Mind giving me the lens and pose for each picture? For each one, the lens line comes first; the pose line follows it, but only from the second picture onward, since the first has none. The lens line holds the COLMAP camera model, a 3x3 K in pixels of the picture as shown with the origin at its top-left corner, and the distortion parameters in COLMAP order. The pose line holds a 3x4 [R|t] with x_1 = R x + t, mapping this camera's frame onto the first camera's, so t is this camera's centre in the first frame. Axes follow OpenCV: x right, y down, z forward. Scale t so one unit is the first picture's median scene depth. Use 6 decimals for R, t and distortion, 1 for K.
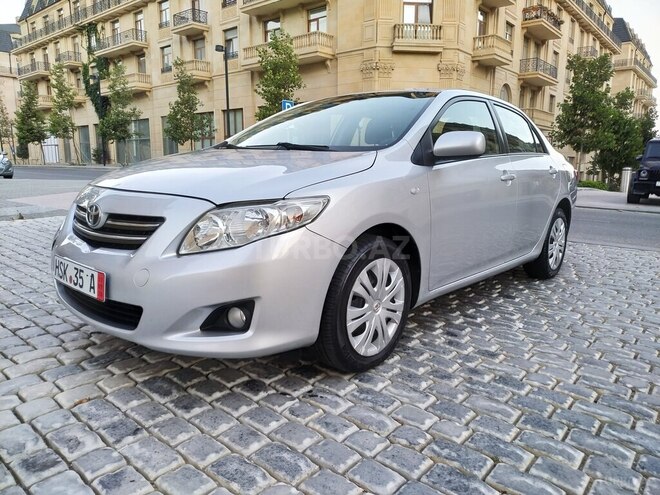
lens RADIAL K [[495.2, 0, 331.0], [0, 495.2, 203.6], [0, 0, 1]] dist [0.000536, -0.004364]
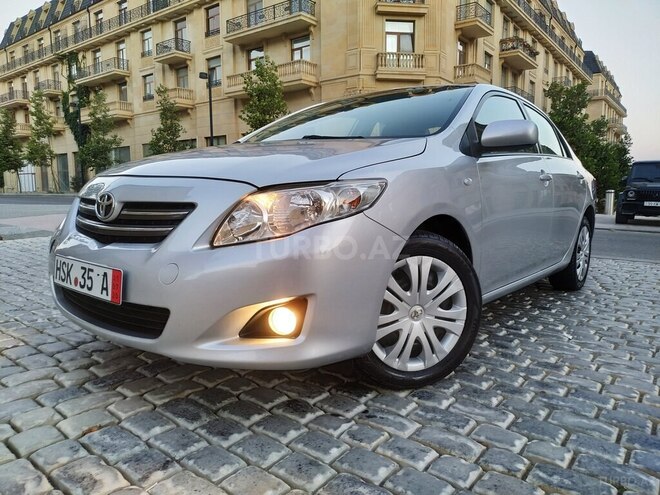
lens RADIAL K [[489.7, 0, 329.4], [0, 489.7, 207.0], [0, 0, 1]] dist [-0.005724, -0.000402]
pose [[0.999028, -0.005921, 0.043676, -0.080943], [0.008365, 0.998397, -0.055978, 0.046314], [-0.043274, 0.056289, 0.997476, 0.091271]]
